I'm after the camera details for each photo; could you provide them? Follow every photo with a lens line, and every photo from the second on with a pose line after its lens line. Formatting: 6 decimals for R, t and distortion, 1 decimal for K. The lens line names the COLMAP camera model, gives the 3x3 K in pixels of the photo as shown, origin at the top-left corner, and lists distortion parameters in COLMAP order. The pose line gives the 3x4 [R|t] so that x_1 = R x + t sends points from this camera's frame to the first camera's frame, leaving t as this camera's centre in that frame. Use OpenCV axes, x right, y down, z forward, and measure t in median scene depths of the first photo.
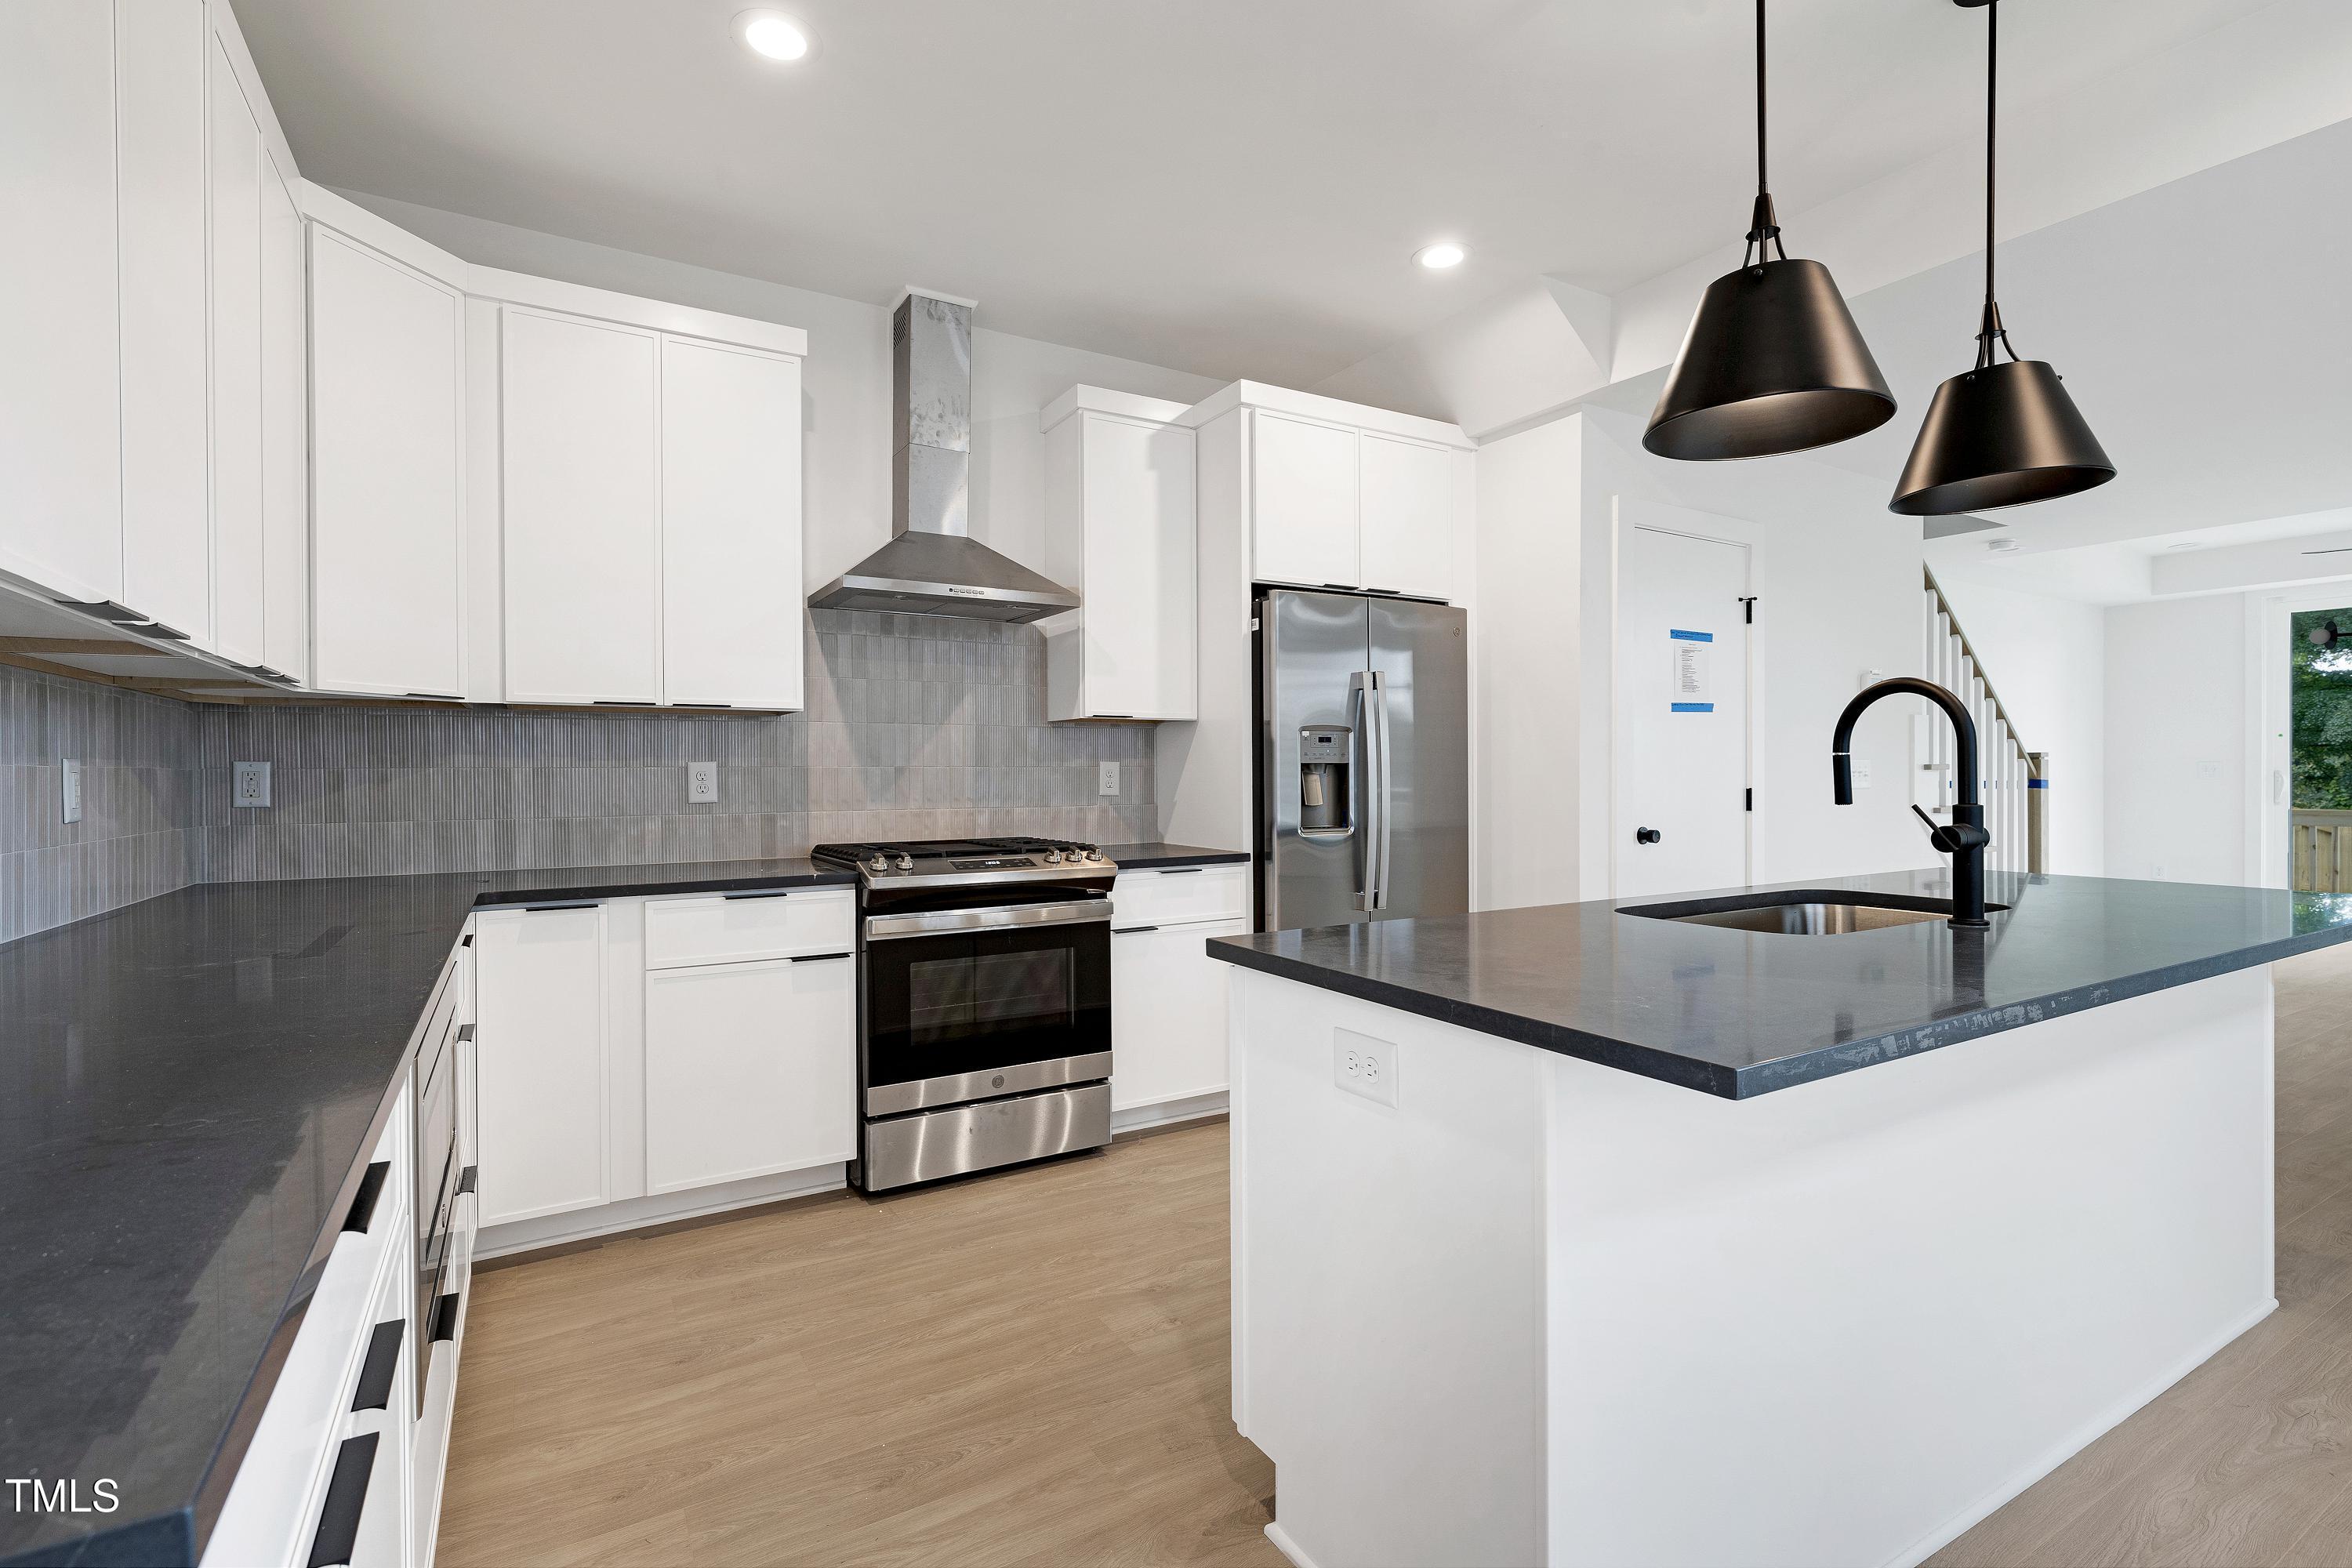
lens RADIAL K [[1068.9, 0, 1173.2], [0, 1068.9, 779.3], [0, 0, 1]] dist [-0.005134, 0.001430]
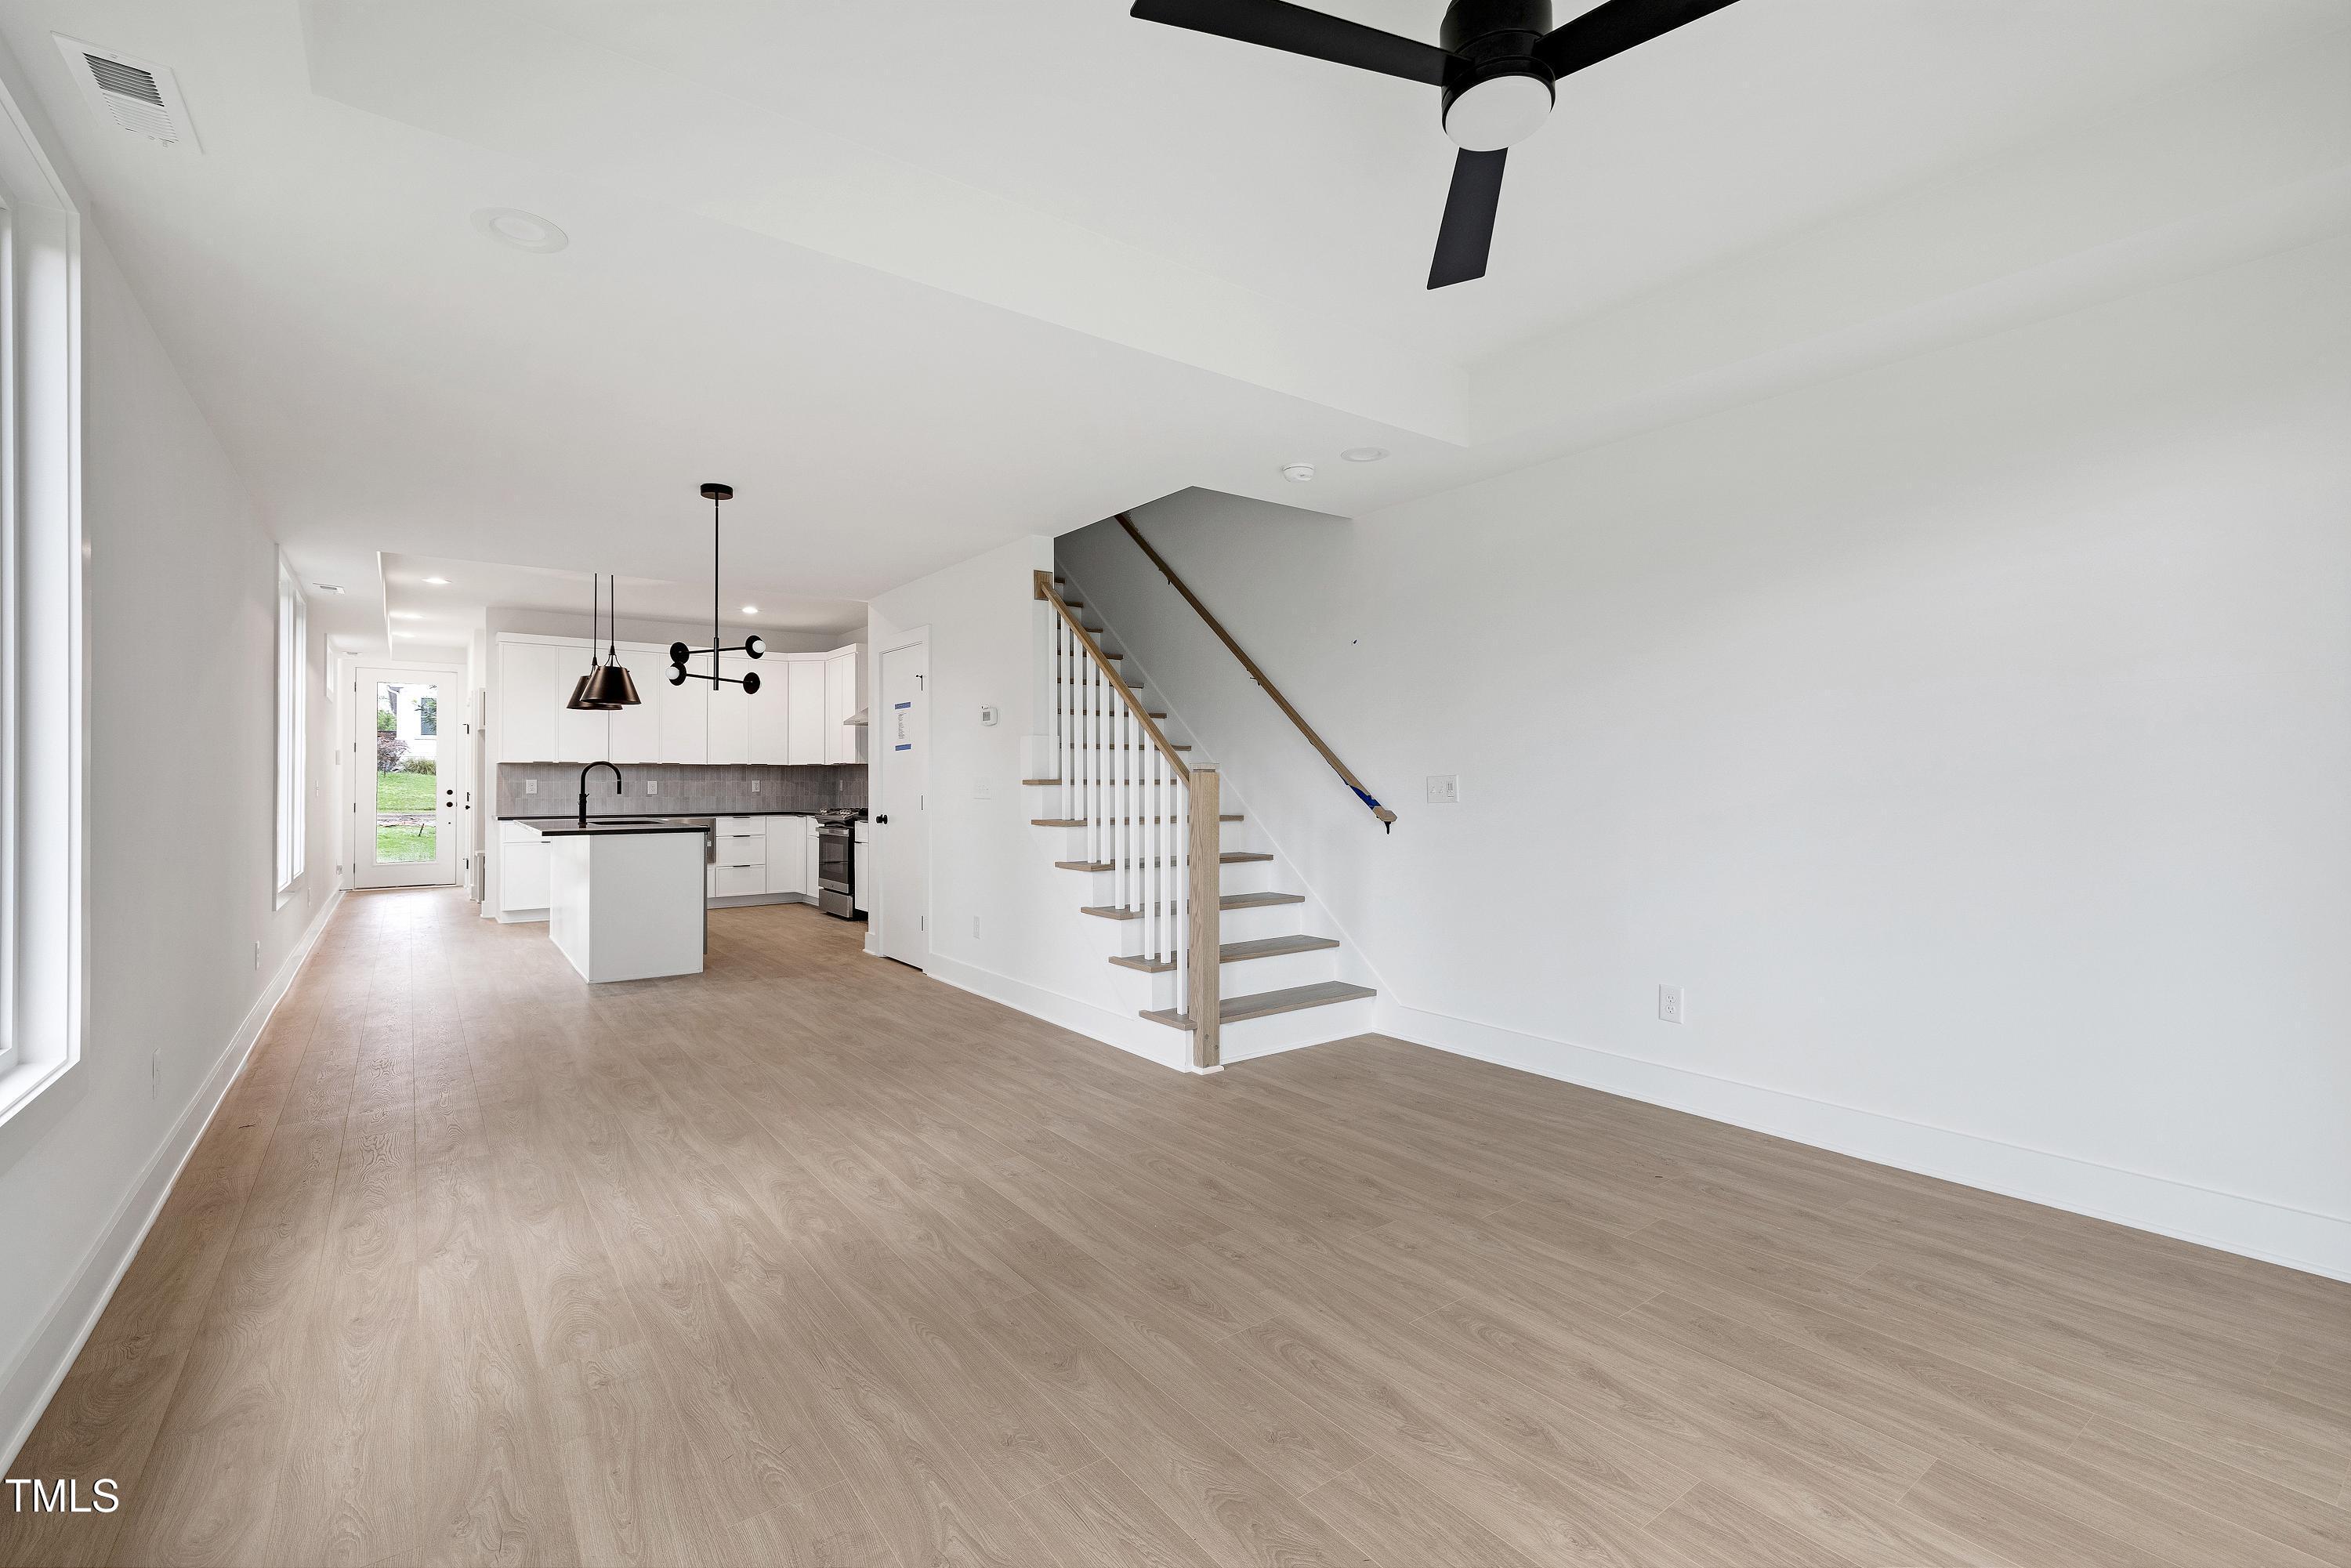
lens RADIAL K [[1021.2, 0, 1190.5], [0, 1021.2, 811.6], [0, 0, 1]] dist [0.001375, 0.000301]
pose [[0.121552, 0.034220, -0.991995, 2.891437], [-0.004975, 0.999414, 0.033867, -0.031923], [0.992573, 0.000819, 0.121651, 1.678444]]
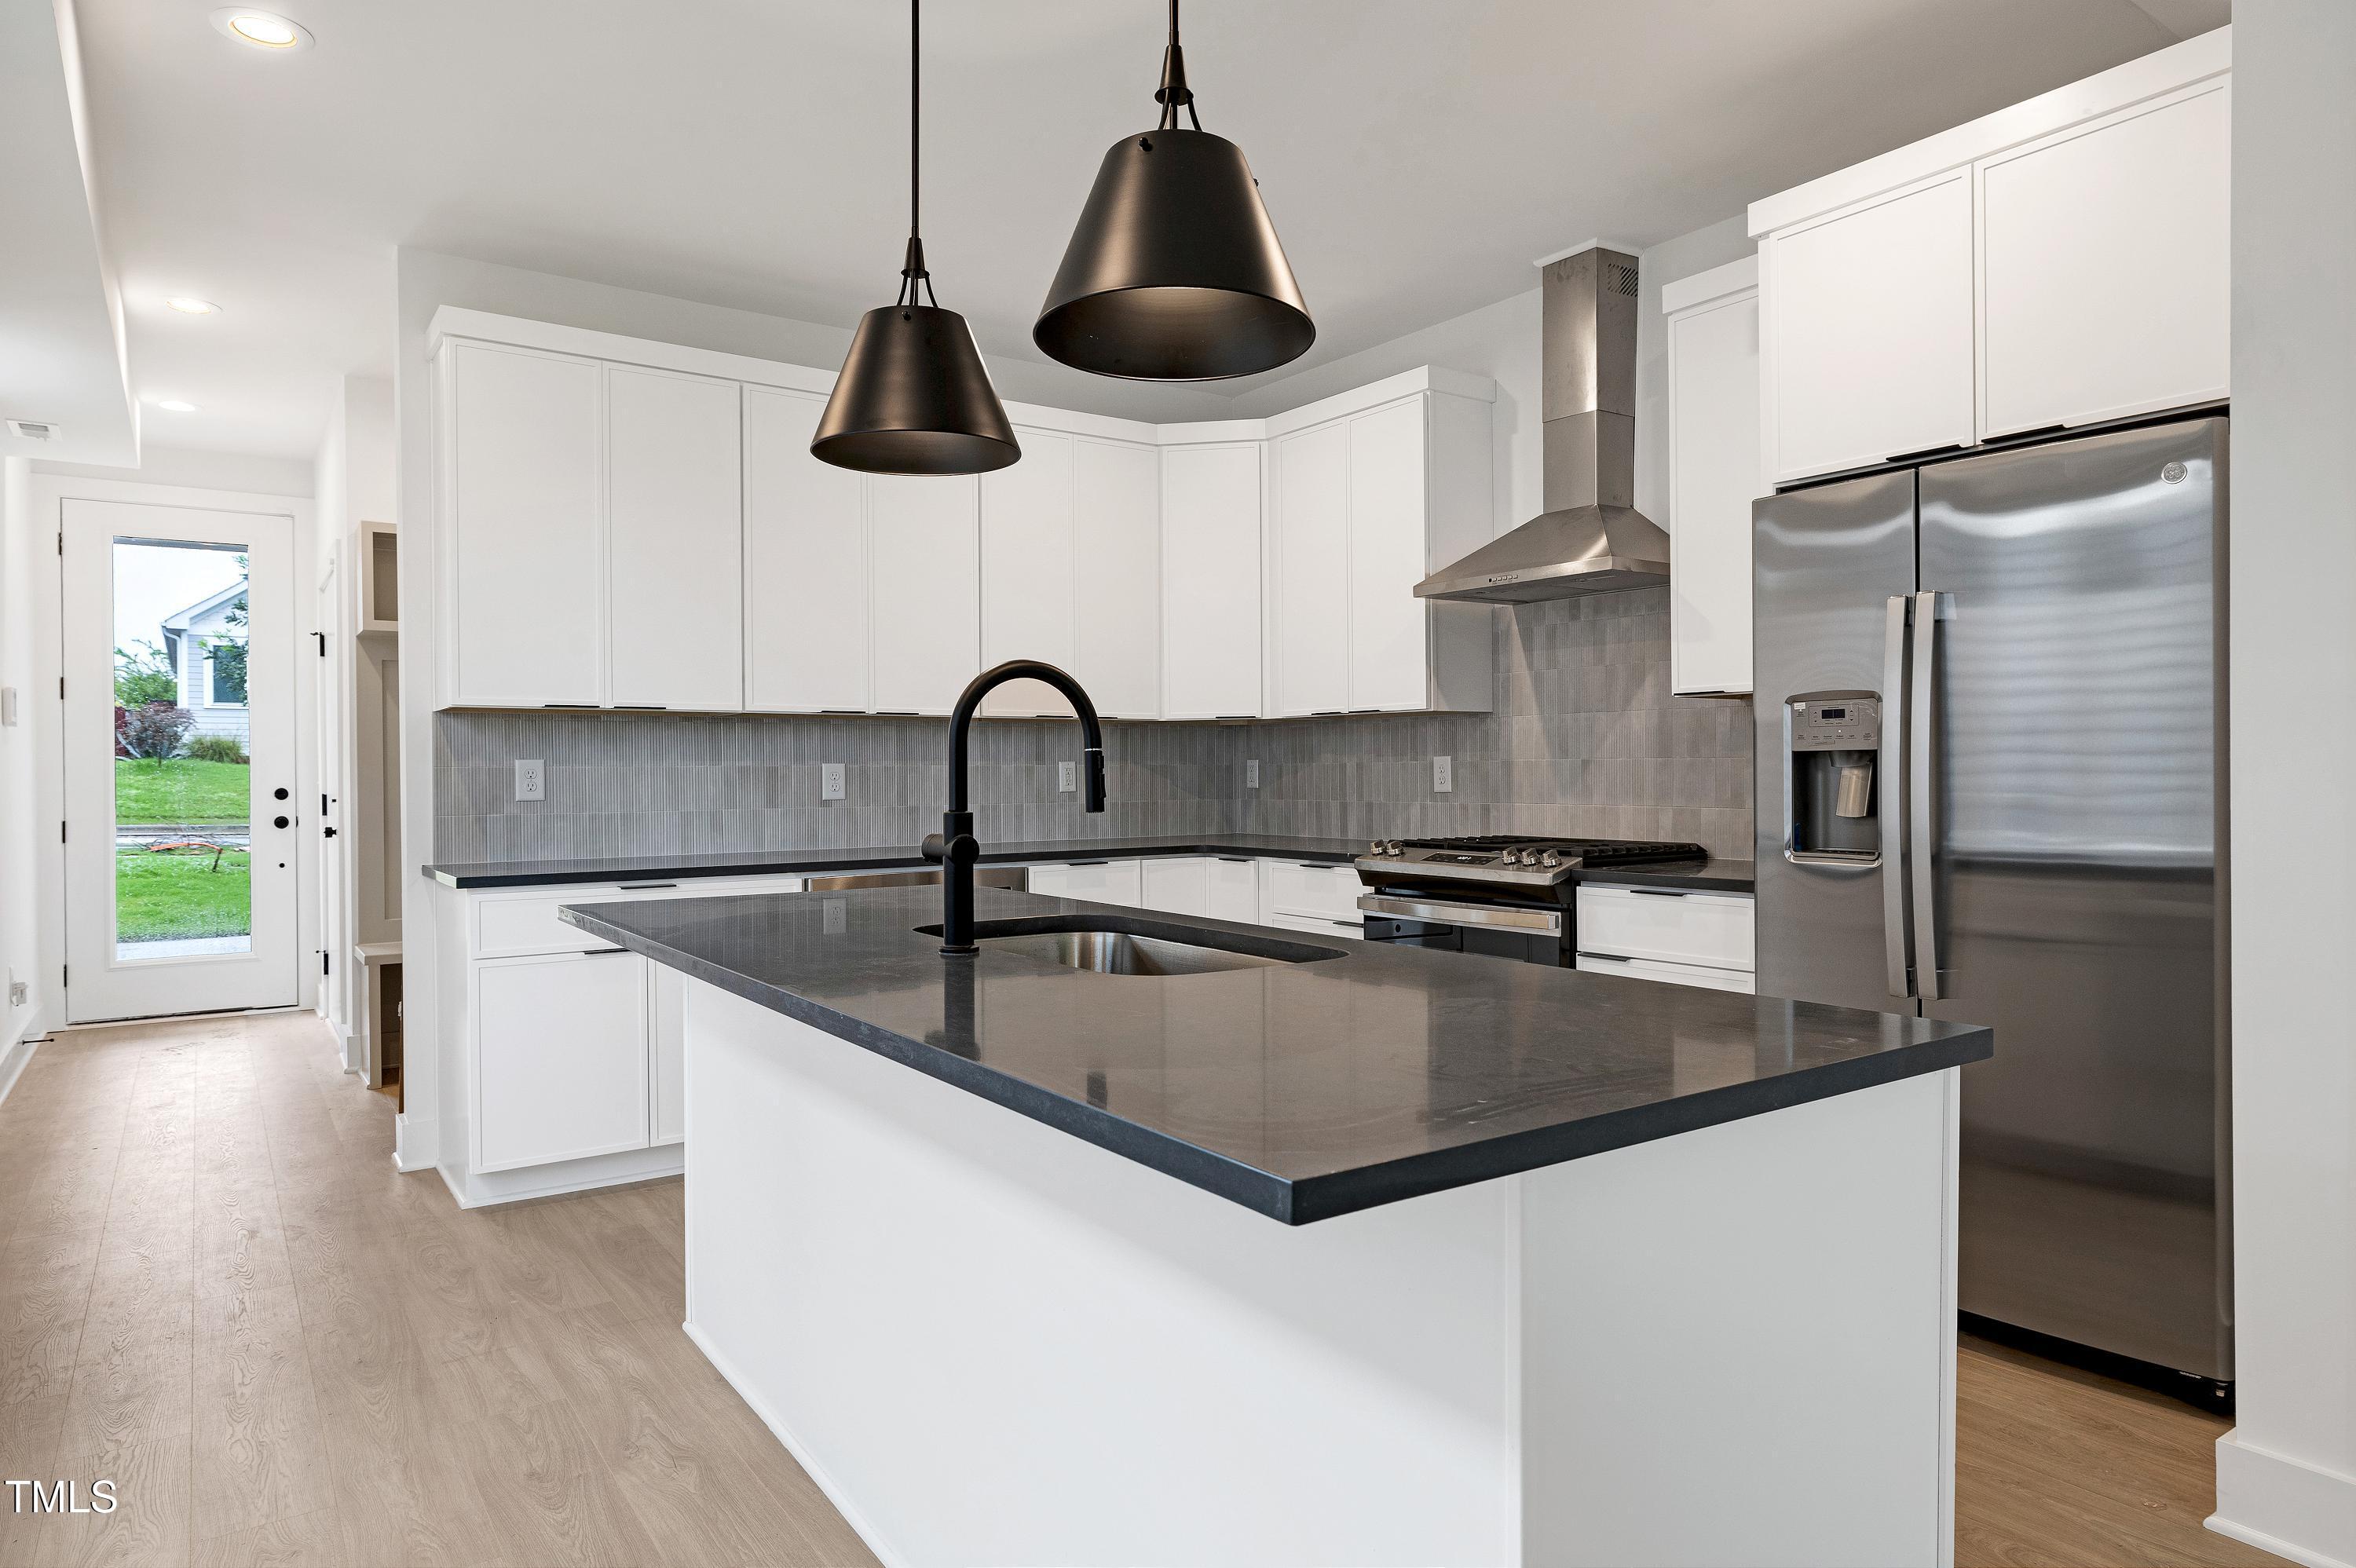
lens RADIAL K [[1412.6, 0, 1178.0], [0, 1412.6, 784.0], [0, 0, 1]] dist [-0.002195, 0.000400]
pose [[0.076394, 0.013855, -0.996981, 1.134409], [0.000770, 0.999902, 0.013955, -0.008810], [0.997077, -0.001834, 0.076376, 0.654729]]
